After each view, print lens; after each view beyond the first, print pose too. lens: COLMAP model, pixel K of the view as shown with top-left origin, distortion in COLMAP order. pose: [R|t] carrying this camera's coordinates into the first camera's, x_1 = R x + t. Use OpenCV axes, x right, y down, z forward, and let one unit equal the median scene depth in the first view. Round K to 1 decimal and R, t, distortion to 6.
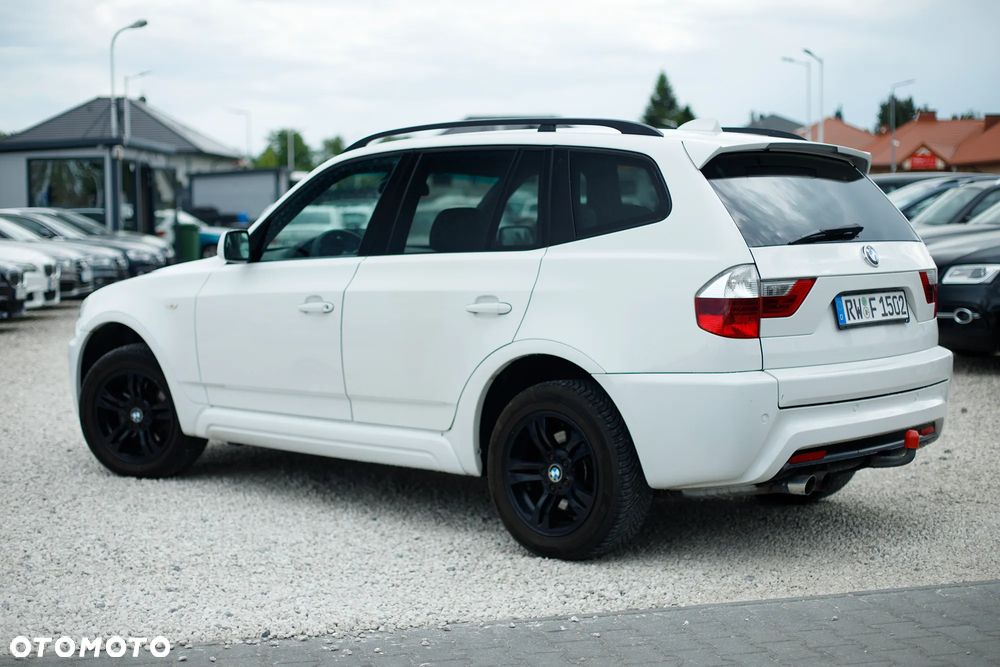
lens RADIAL K [[1818.0, 0, 500.0], [0, 1818.0, 333.5], [0, 0, 1]] dist [-0.158386, -0.124786]
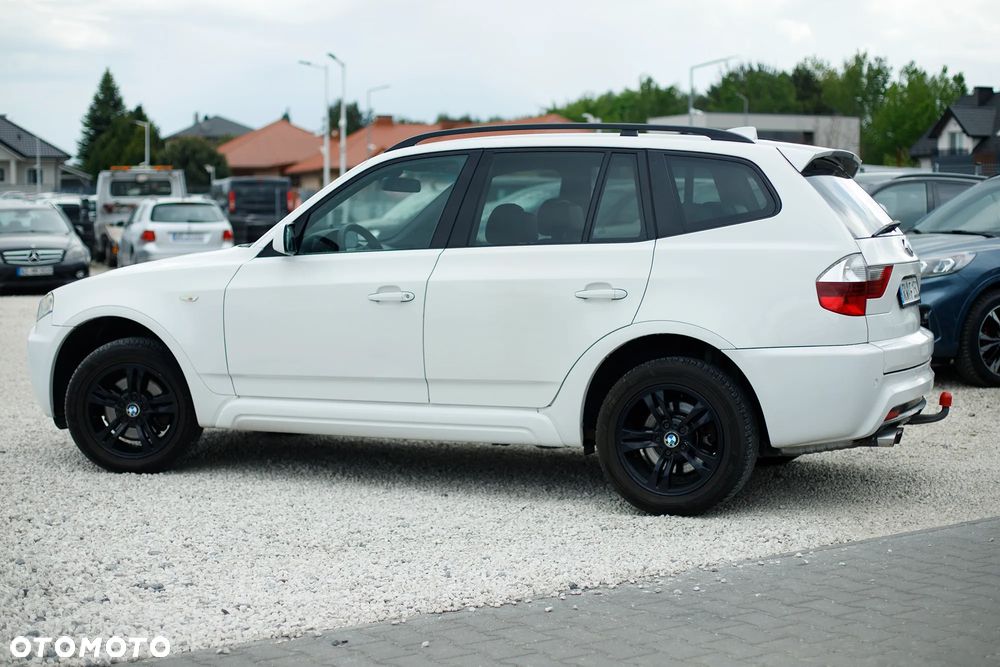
lens RADIAL K [[1885.6, 0, 500.0], [0, 1885.6, 333.5], [0, 0, 1]] dist [-0.091286, 0.153414]
pose [[0.923273, -0.017005, 0.383769, -0.485044], [0.018965, 0.999819, -0.001324, 0.009949], [-0.383677, 0.008500, 0.923428, -0.037934]]
